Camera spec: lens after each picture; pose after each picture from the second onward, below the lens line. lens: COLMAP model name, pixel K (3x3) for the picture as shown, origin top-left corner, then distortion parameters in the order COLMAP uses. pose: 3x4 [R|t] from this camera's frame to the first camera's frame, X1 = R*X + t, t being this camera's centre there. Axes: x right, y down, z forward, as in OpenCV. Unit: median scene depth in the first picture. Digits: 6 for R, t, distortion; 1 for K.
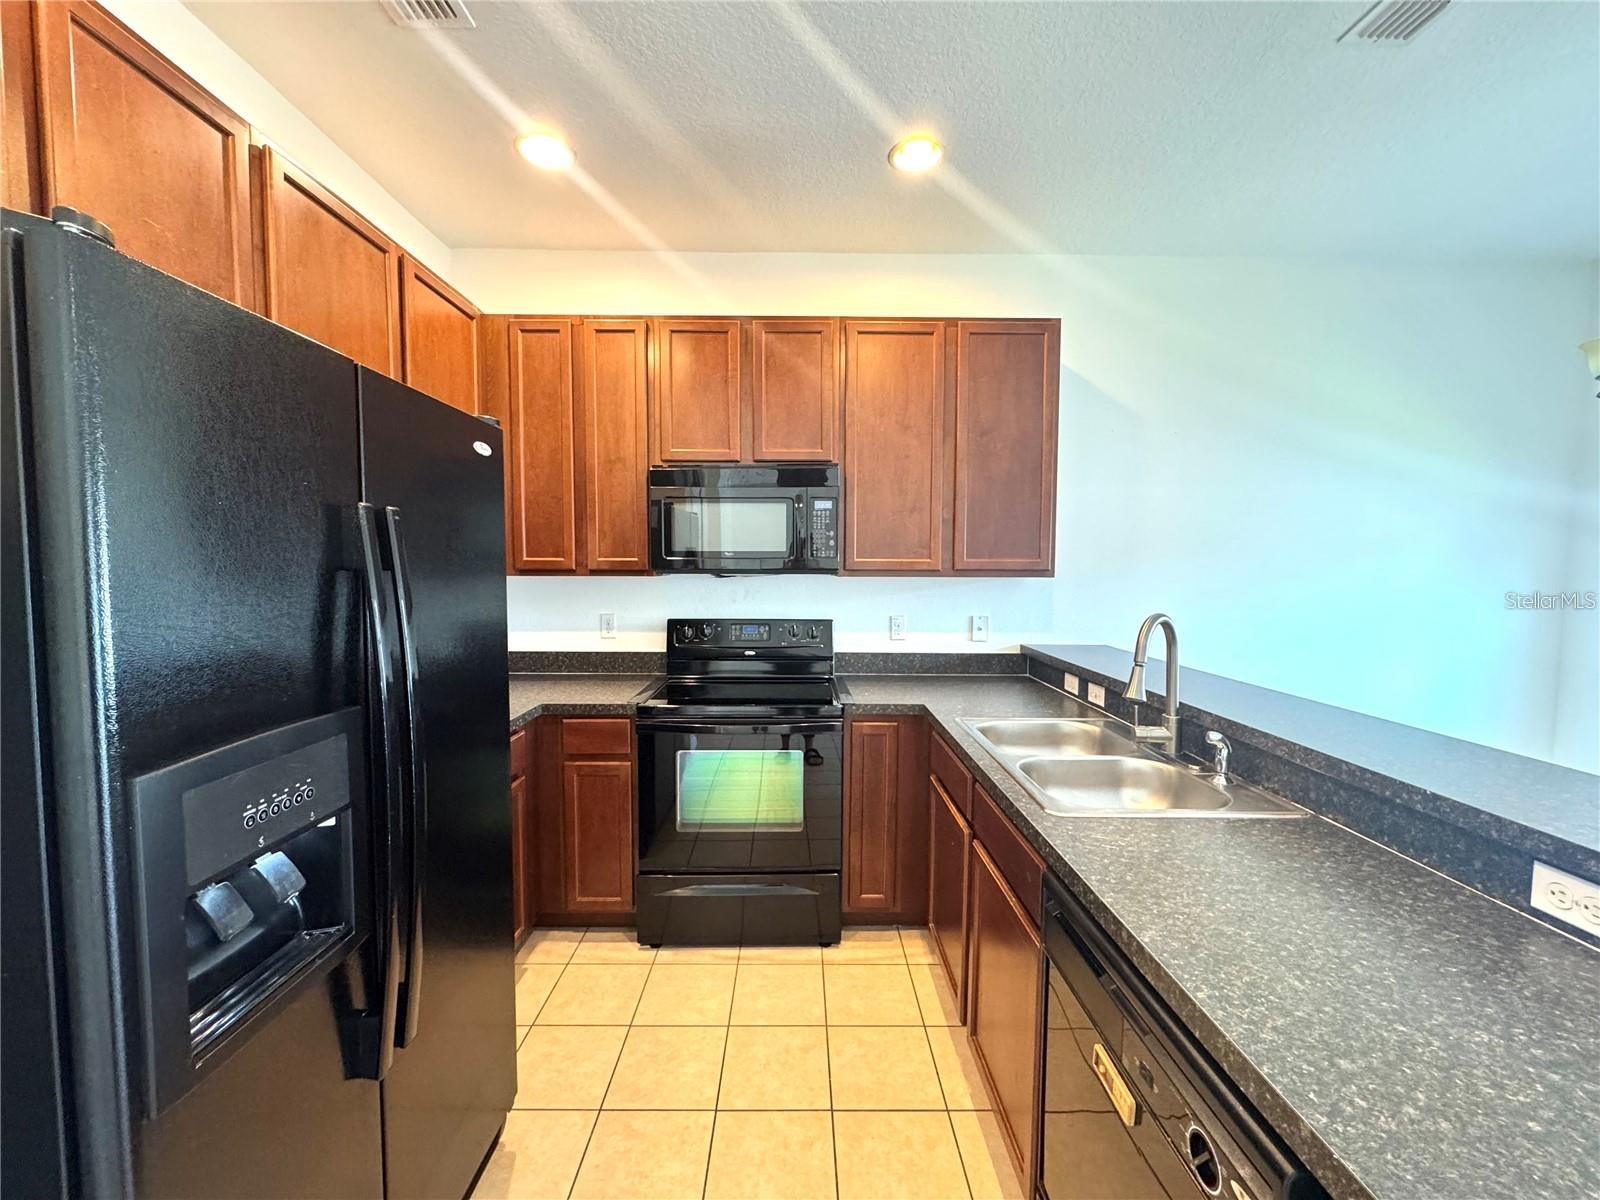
lens RADIAL K [[635.8, 0, 800.0], [0, 635.8, 600.0], [0, 0, 1]] dist [-0.003228, 0.000089]
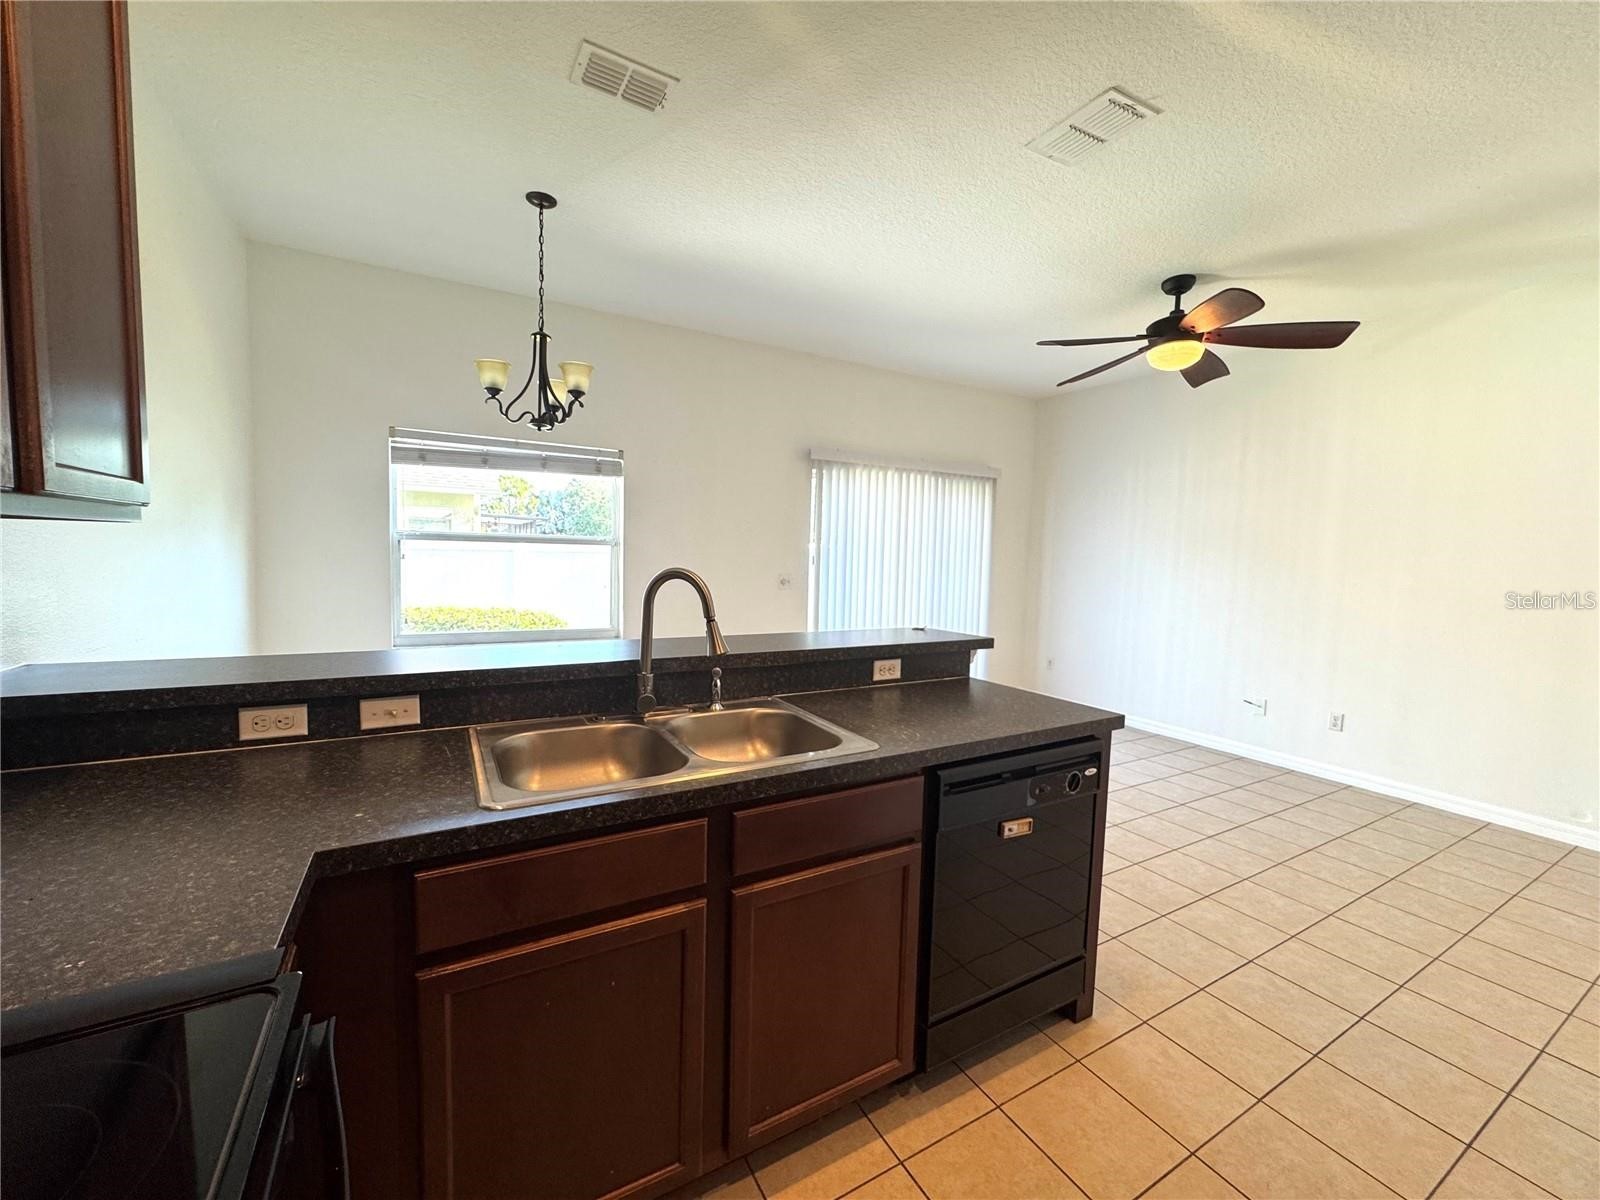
lens RADIAL K [[639.1, 0, 795.5], [0, 639.1, 600.6], [0, 0, 1]] dist [-0.005749, -0.000022]
pose [[-0.487819, -0.084748, 0.868821, -0.243528], [0.020289, 0.993907, 0.108341, -0.020307], [-0.872709, 0.070478, -0.483128, 0.845505]]
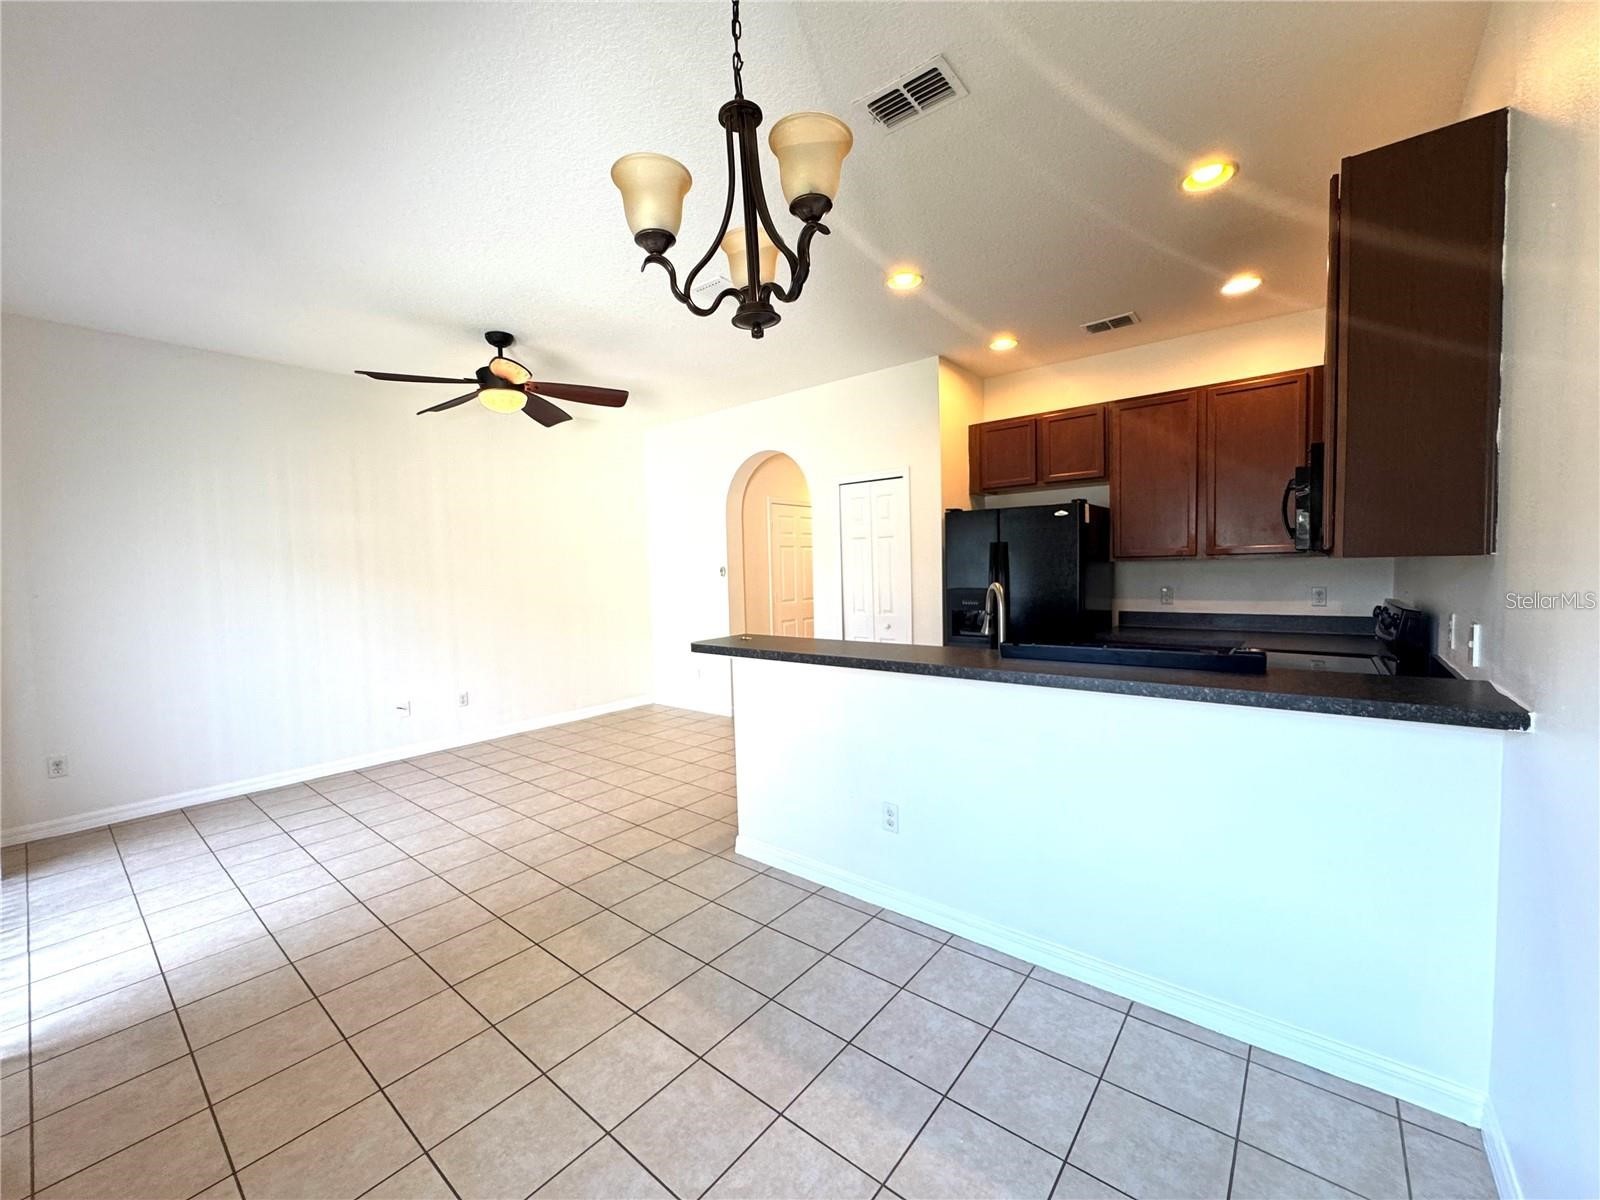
lens RADIAL K [[635.8, 0, 800.0], [0, 635.8, 600.0], [0, 0, 1]] dist [-0.003228, 0.000089]
pose [[-0.638591, 0.053399, -0.767691, 1.310659], [-0.025157, 0.995608, 0.090179, -0.054196], [0.769135, 0.076901, -0.634443, 1.042771]]
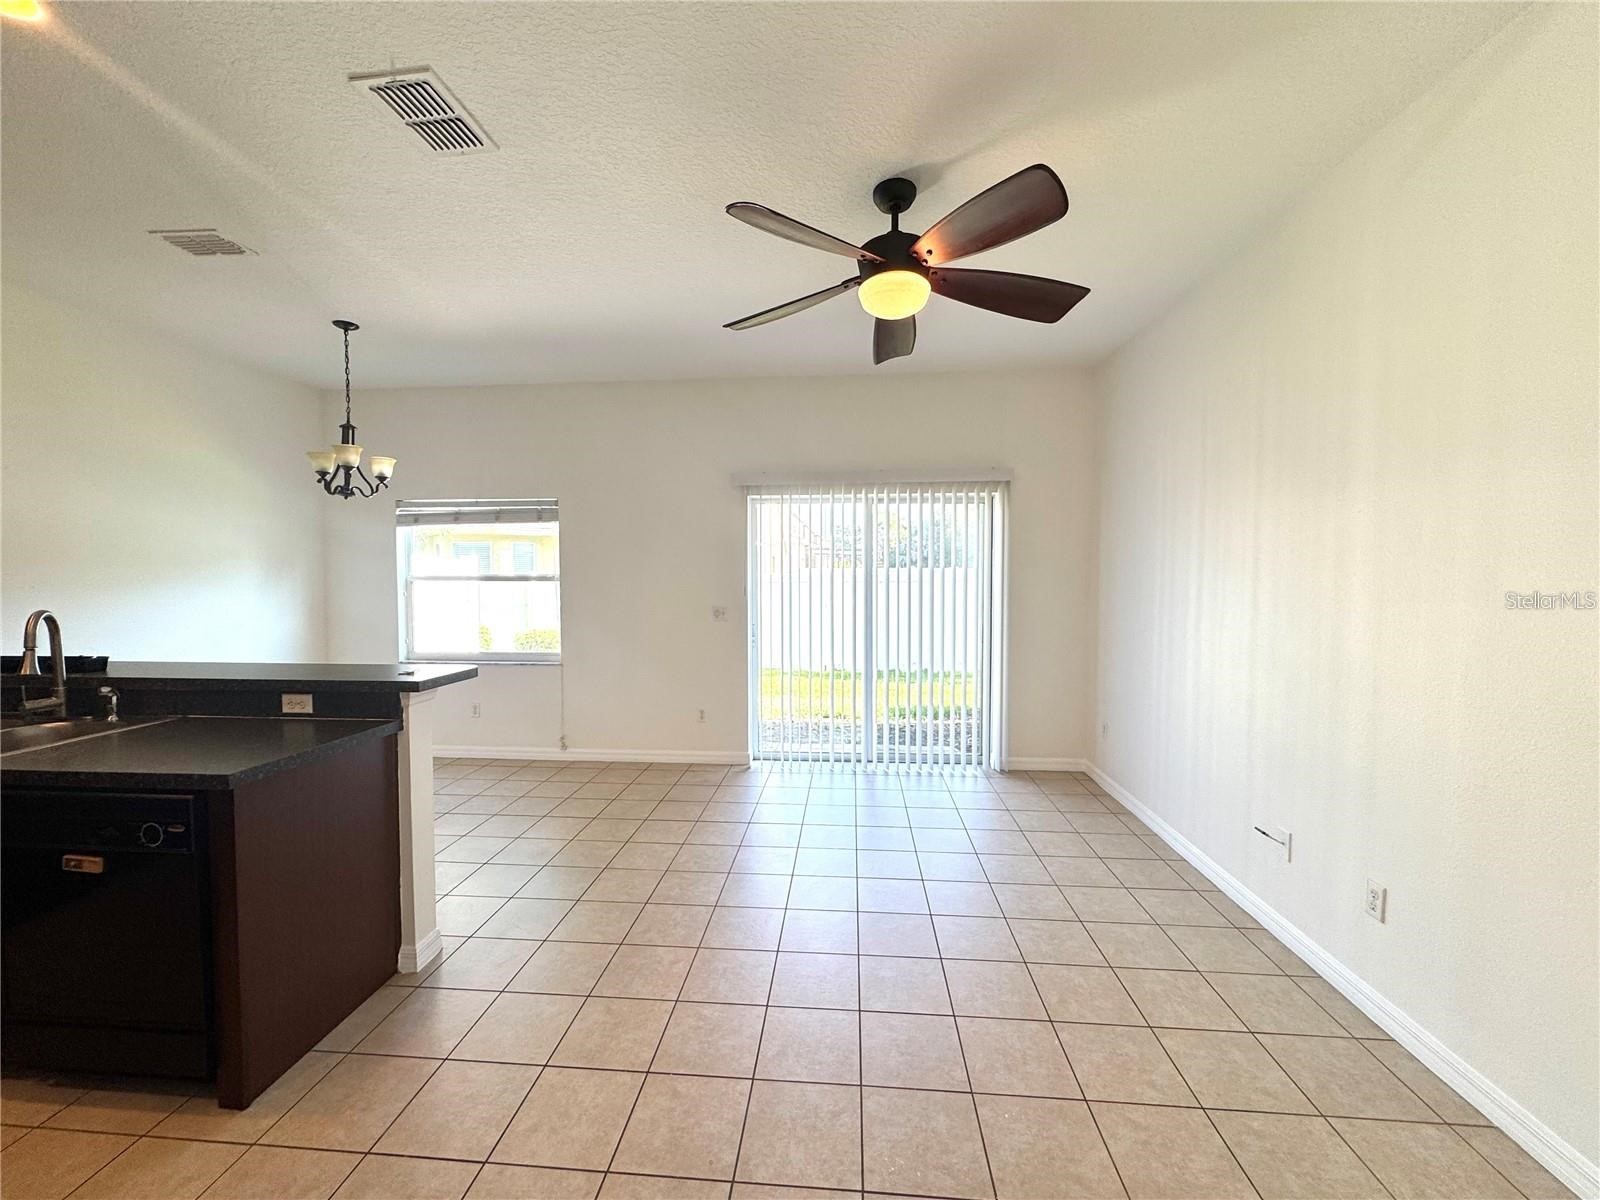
lens RADIAL K [[635.8, 0, 800.0], [0, 635.8, 600.0], [0, 0, 1]] dist [-0.003228, 0.000089]
pose [[0.086100, -0.049630, 0.995050, -0.388726], [0.058654, 0.997279, 0.044666, 0.021640], [-0.994558, 0.054518, 0.088776, -0.438891]]
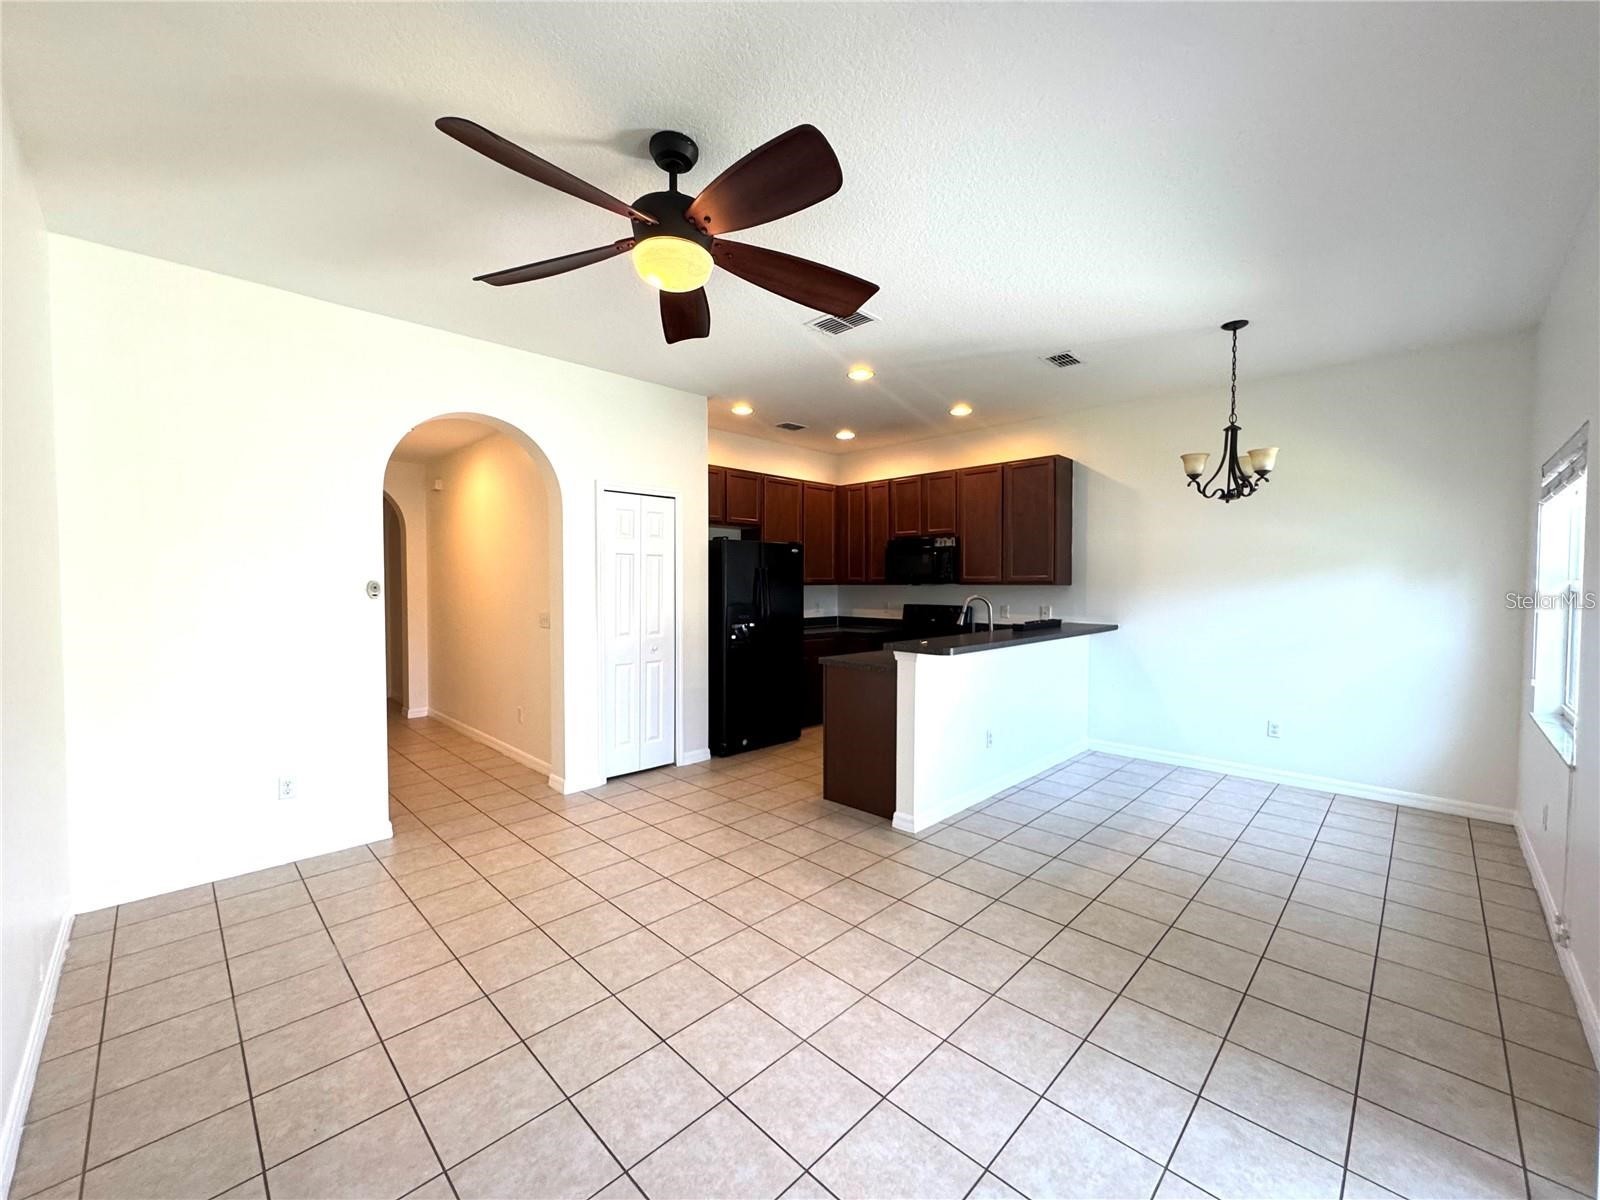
lens RADIAL K [[635.8, 0, 800.0], [0, 635.8, 600.0], [0, 0, 1]] dist [-0.003228, 0.000089]
pose [[0.704108, 0.014470, -0.709945, 1.279071], [-0.036712, 0.999197, -0.016044, 0.073590], [0.709143, 0.037361, 0.704074, -0.968157]]
